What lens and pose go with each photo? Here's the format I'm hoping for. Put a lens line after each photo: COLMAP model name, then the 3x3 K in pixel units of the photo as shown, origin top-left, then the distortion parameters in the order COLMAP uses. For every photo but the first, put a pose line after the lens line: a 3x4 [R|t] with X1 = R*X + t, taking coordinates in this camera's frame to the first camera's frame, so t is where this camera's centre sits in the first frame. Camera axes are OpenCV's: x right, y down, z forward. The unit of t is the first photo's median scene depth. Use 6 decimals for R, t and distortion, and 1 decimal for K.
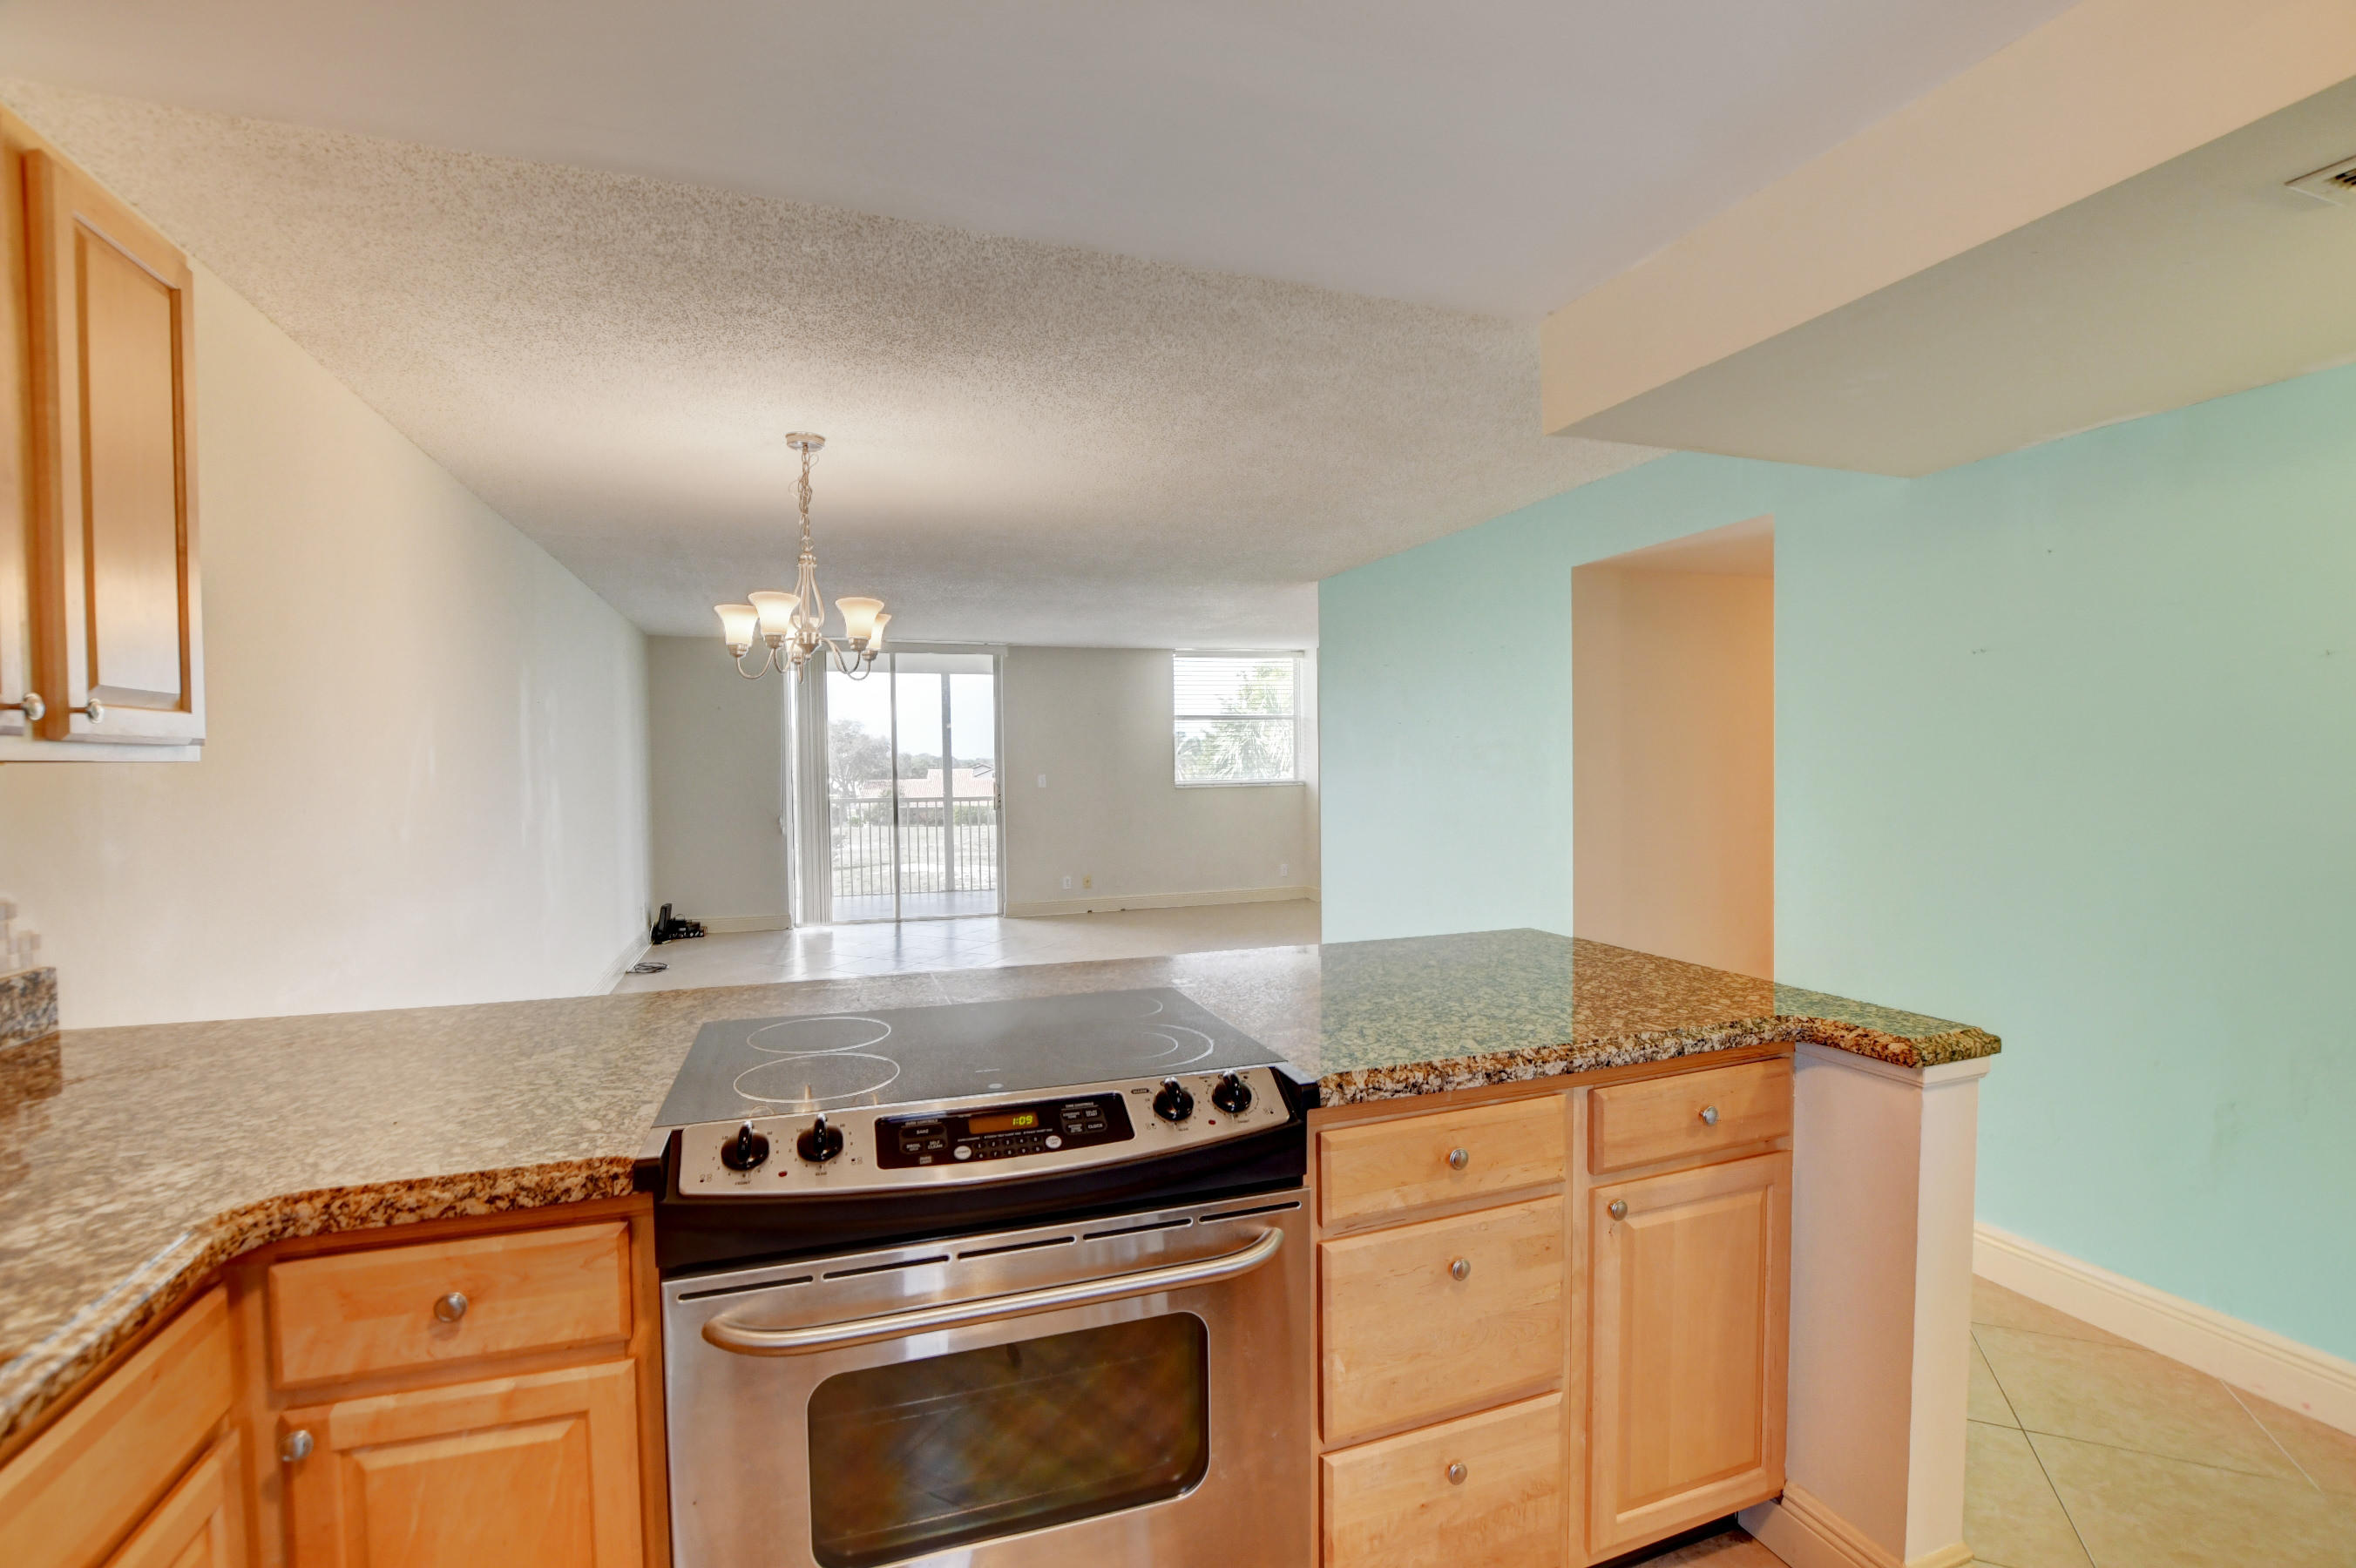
lens RADIAL K [[1038.0, 0, 1182.8], [0, 1038.0, 793.0], [0, 0, 1]] dist [-0.023616, 0.000056]
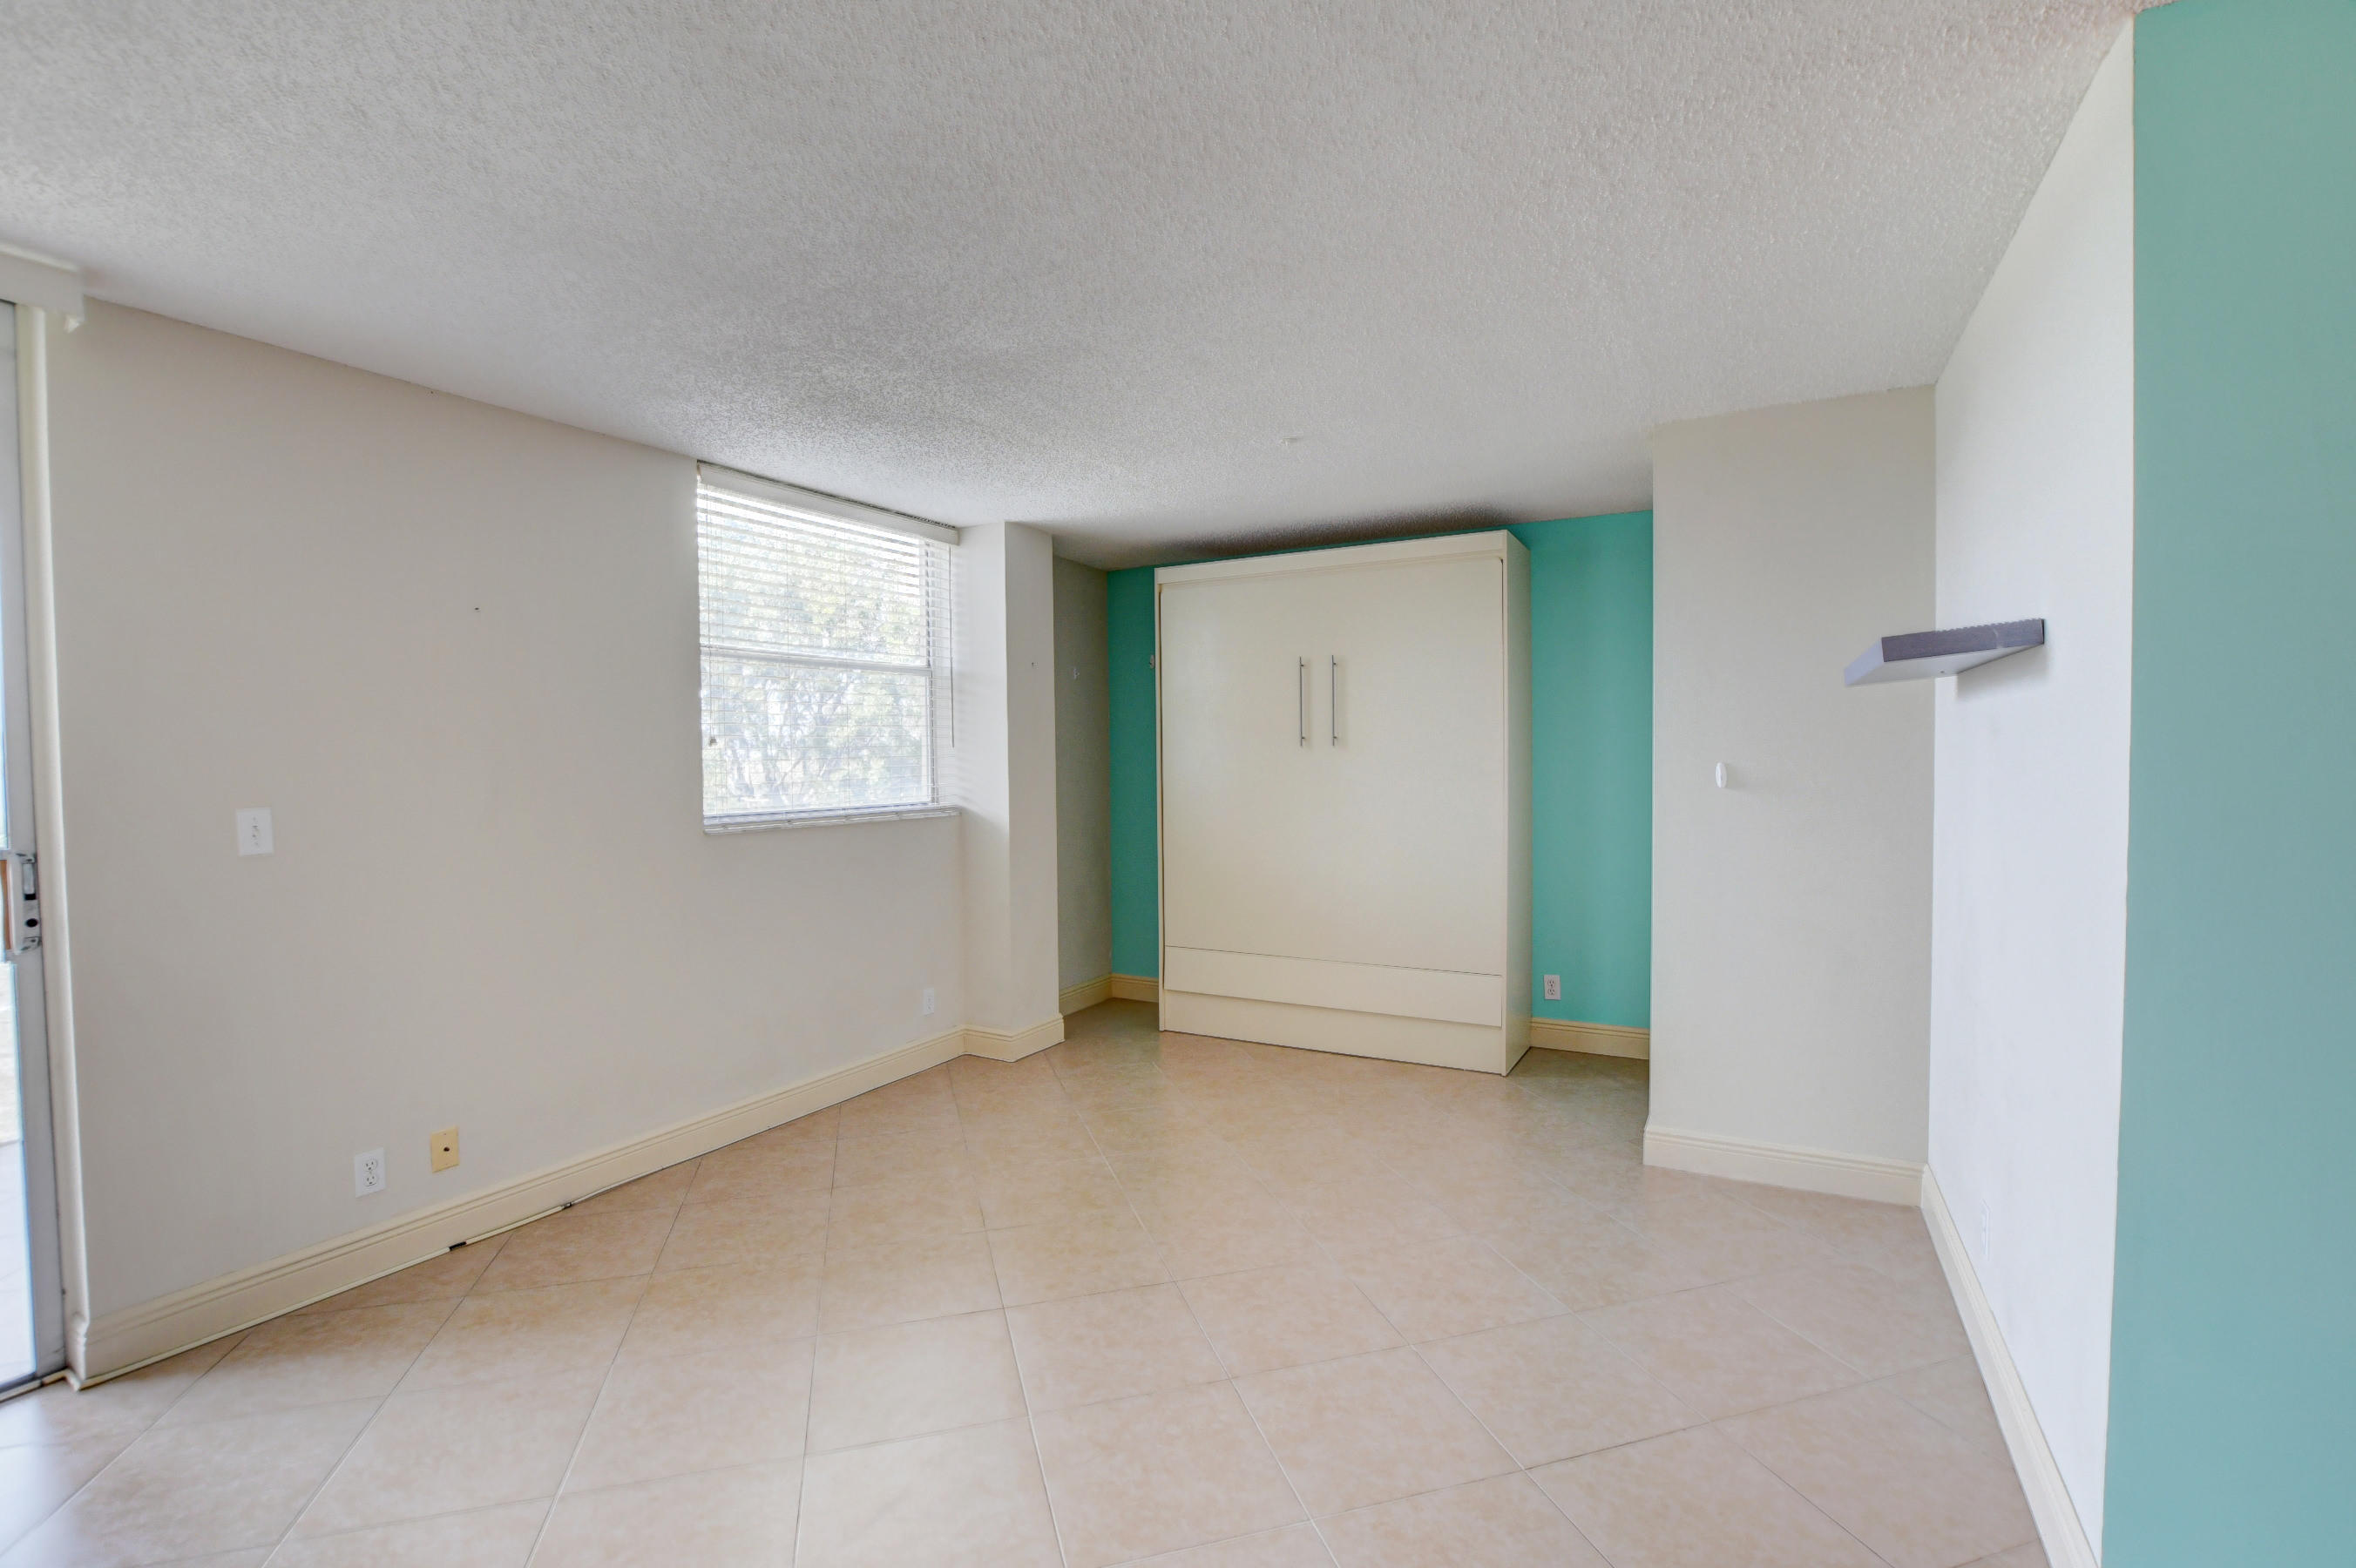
lens RADIAL K [[1042.7, 0, 1182.1], [0, 1042.7, 793.9], [0, 0, 1]] dist [-0.025292, 0.000193]
pose [[0.744759, -0.016279, 0.667135, -0.137934], [0.017936, 0.999830, 0.004374, -0.018427], [-0.667092, 0.008708, 0.744924, 0.663912]]
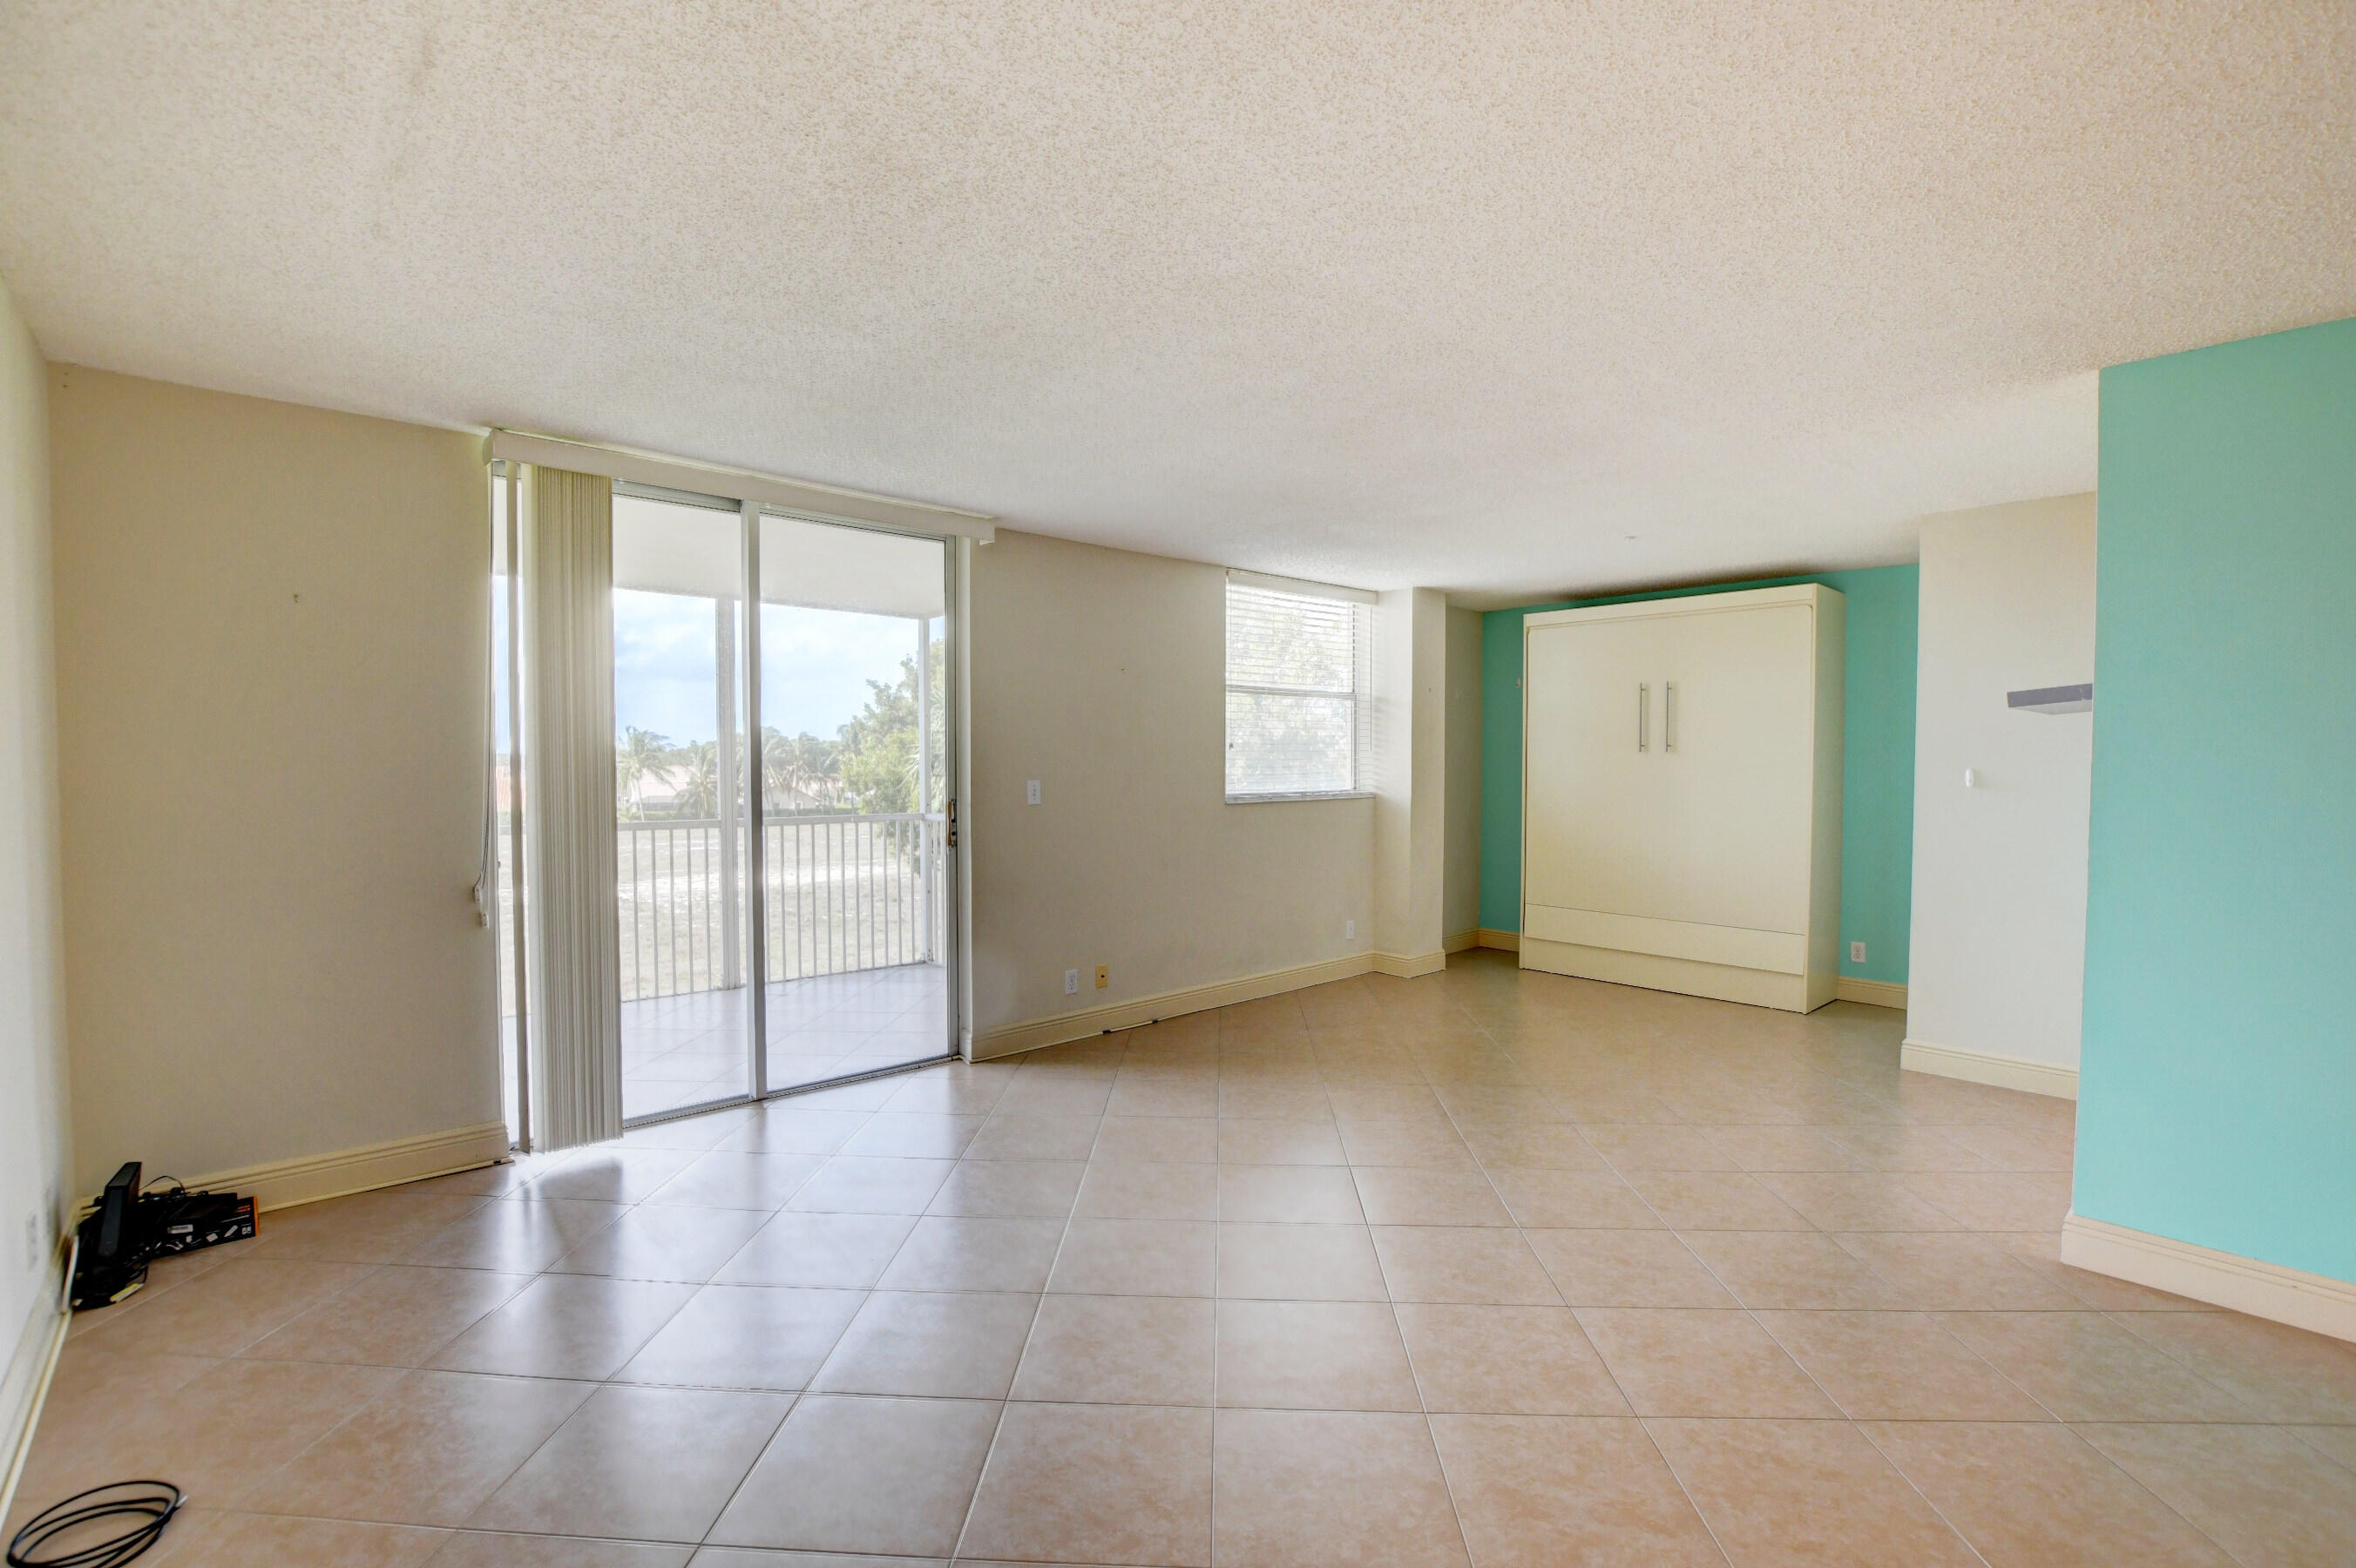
lens RADIAL K [[1042.7, 0, 1182.1], [0, 1042.7, 793.9], [0, 0, 1]] dist [-0.025292, 0.000193]
pose [[0.918363, 0.002310, 0.395732, -0.285662], [-0.003824, 0.999988, 0.003037, -0.012771], [-0.395720, -0.004302, 0.918361, 0.510667]]
